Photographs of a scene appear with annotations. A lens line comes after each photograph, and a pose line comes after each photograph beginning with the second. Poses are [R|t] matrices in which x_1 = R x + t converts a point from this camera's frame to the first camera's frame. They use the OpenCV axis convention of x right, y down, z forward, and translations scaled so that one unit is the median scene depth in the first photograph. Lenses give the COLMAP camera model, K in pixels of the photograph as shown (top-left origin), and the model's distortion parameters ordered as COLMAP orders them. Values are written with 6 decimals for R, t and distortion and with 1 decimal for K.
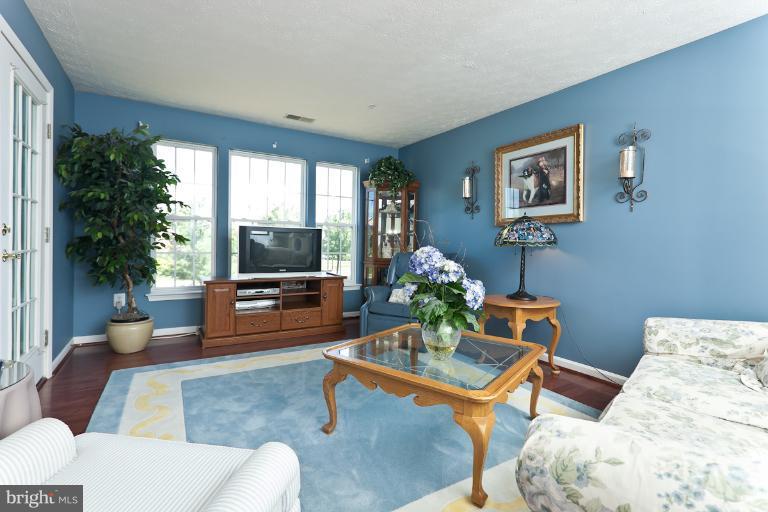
lens RADIAL K [[361.8, 0, 381.1], [0, 361.8, 249.8], [0, 0, 1]] dist [0.002295, 0.000705]
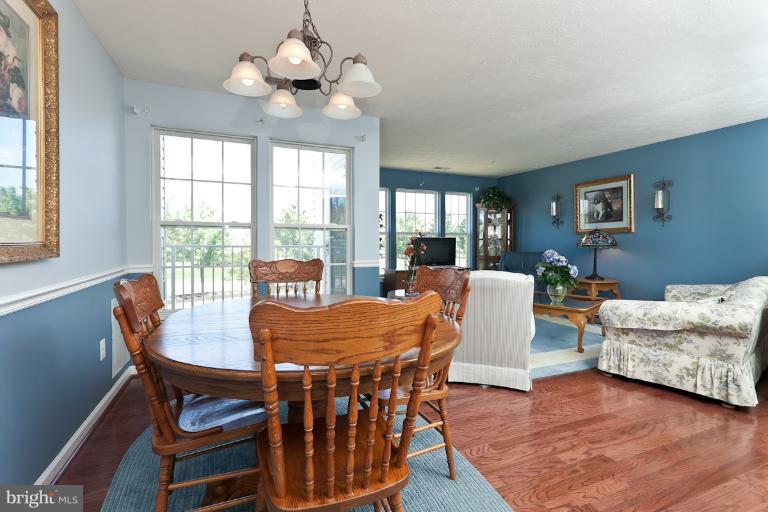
lens RADIAL K [[361.8, 0, 381.1], [0, 361.8, 249.8], [0, 0, 1]] dist [0.002295, 0.000705]
pose [[0.989428, -0.013420, -0.144401, -0.335075], [0.014000, 0.999898, 0.002997, -0.017564], [0.144346, -0.004987, 0.989515, -0.774739]]
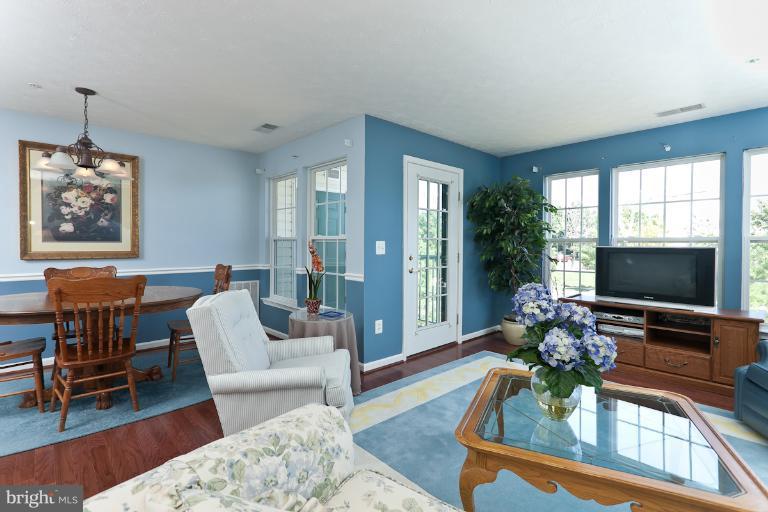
lens RADIAL K [[361.8, 0, 381.1], [0, 361.8, 249.8], [0, 0, 1]] dist [0.002295, 0.000705]
pose [[0.210928, -0.008098, -0.977468, 0.526045], [-0.018904, 0.999745, -0.012362, -0.040915], [0.977319, 0.021085, 0.210721, 0.243203]]
